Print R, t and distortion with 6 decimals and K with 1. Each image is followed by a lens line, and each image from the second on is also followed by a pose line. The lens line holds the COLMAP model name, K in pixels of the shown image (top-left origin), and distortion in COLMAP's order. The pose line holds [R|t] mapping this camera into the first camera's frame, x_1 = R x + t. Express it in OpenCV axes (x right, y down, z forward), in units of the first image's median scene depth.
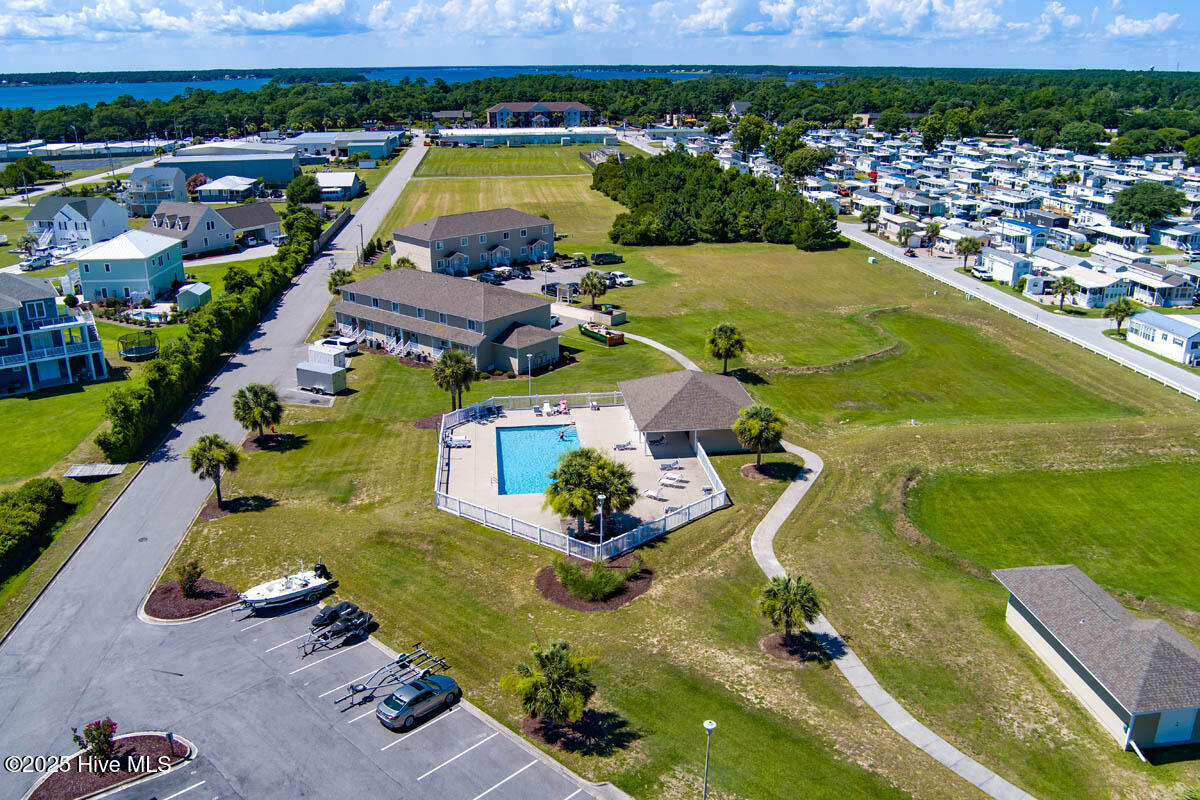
lens RADIAL K [[966.9, 0, 598.5], [0, 966.9, 397.6], [0, 0, 1]] dist [-0.069222, 0.006334]
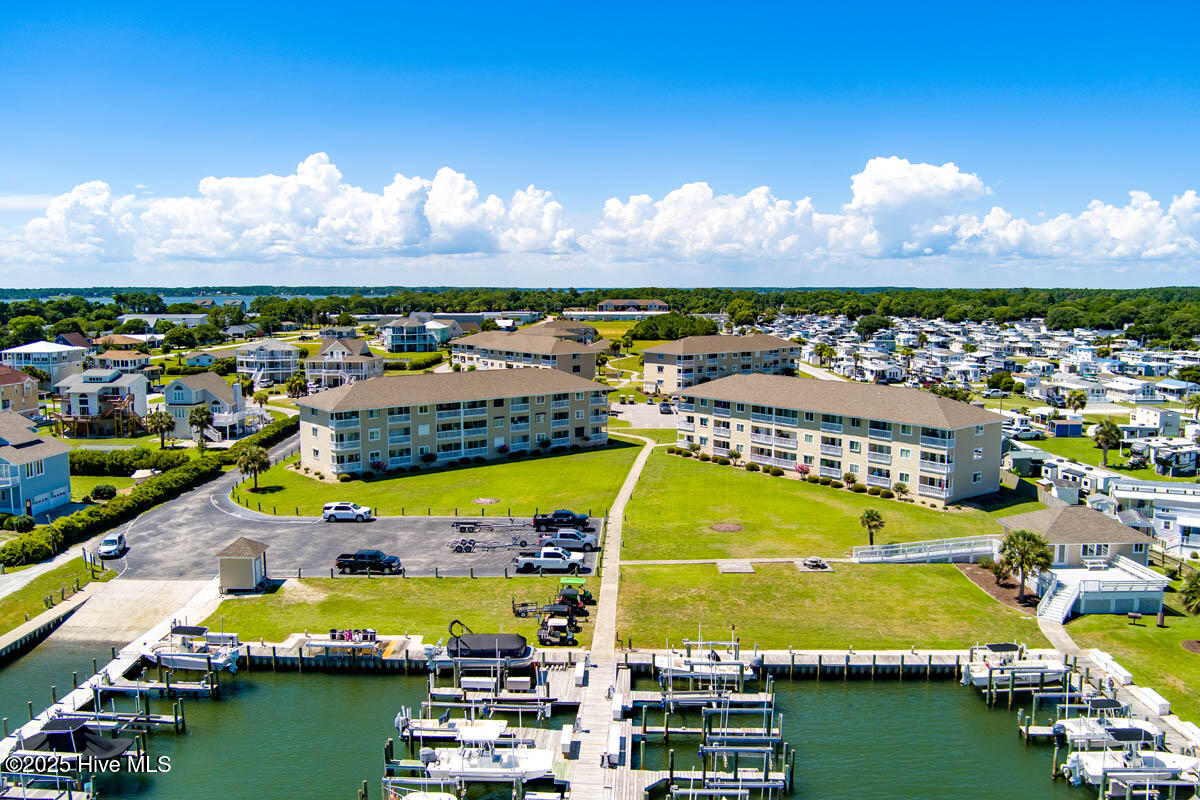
lens RADIAL K [[966.9, 0, 598.5], [0, 966.9, 397.6], [0, 0, 1]] dist [-0.069222, 0.006334]
pose [[0.989760, 0.015693, -0.141876, 0.123940], [-0.046203, 0.975651, -0.214408, 0.203842], [0.135057, 0.218768, 0.966385, -0.525340]]
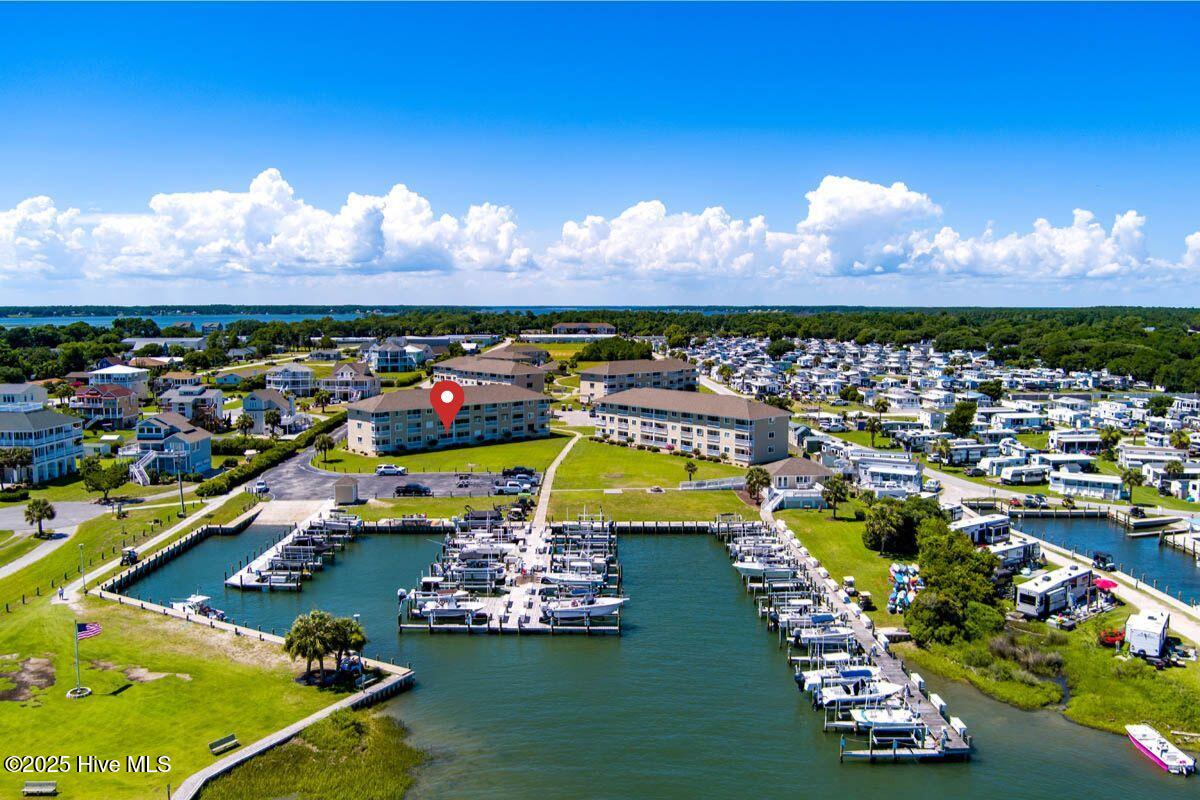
lens RADIAL K [[966.9, 0, 598.5], [0, 966.9, 397.6], [0, 0, 1]] dist [-0.069222, 0.006334]
pose [[0.995079, 0.009762, -0.098601, 0.154922], [-0.032709, 0.971711, -0.233896, 0.245916], [0.093529, 0.235970, 0.967249, -0.687904]]
